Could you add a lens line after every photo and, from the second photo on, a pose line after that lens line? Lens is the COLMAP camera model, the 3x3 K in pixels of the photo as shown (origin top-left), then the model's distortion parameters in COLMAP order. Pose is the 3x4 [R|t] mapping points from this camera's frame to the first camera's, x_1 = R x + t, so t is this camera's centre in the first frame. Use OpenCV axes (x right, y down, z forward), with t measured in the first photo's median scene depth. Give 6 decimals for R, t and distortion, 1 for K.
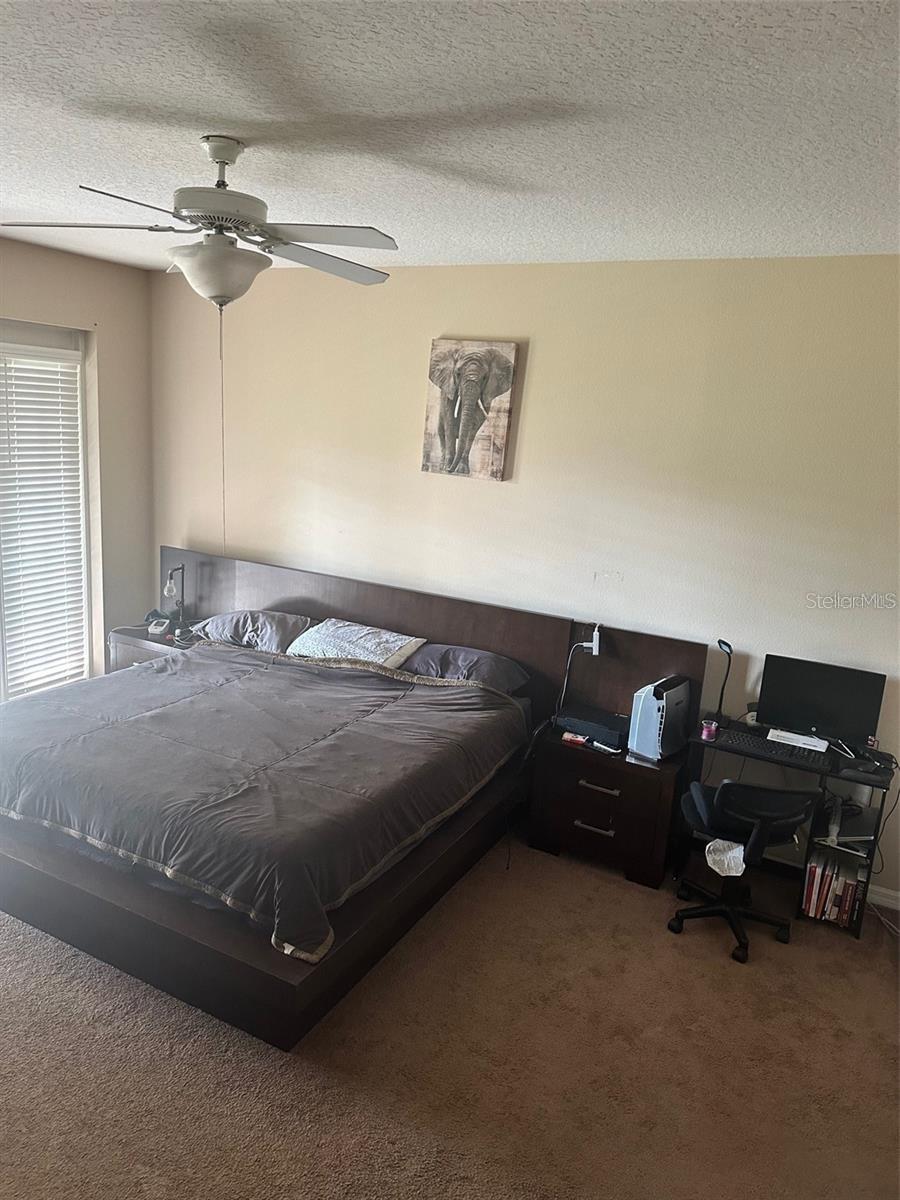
lens RADIAL K [[822.6, 0, 445.7], [0, 822.6, 590.7], [0, 0, 1]] dist [0.088907, -0.148478]
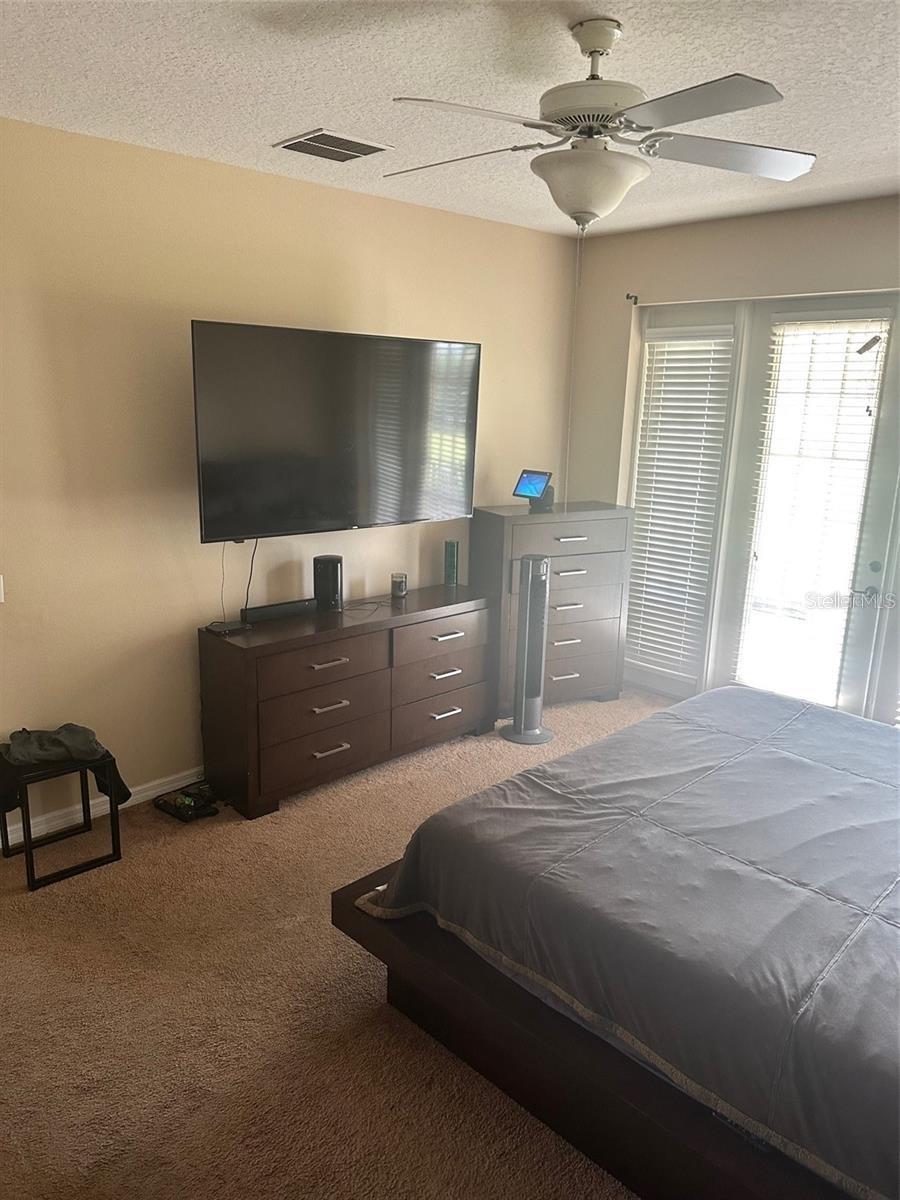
lens RADIAL K [[823.6, 0, 443.6], [0, 823.6, 599.4], [0, 0, 1]] dist [0.098138, -0.174088]
pose [[-0.296501, 0.161305, -0.941312, 0.579185], [-0.234816, 0.943063, 0.235570, -0.126728], [0.925715, 0.290882, -0.241742, 1.053836]]
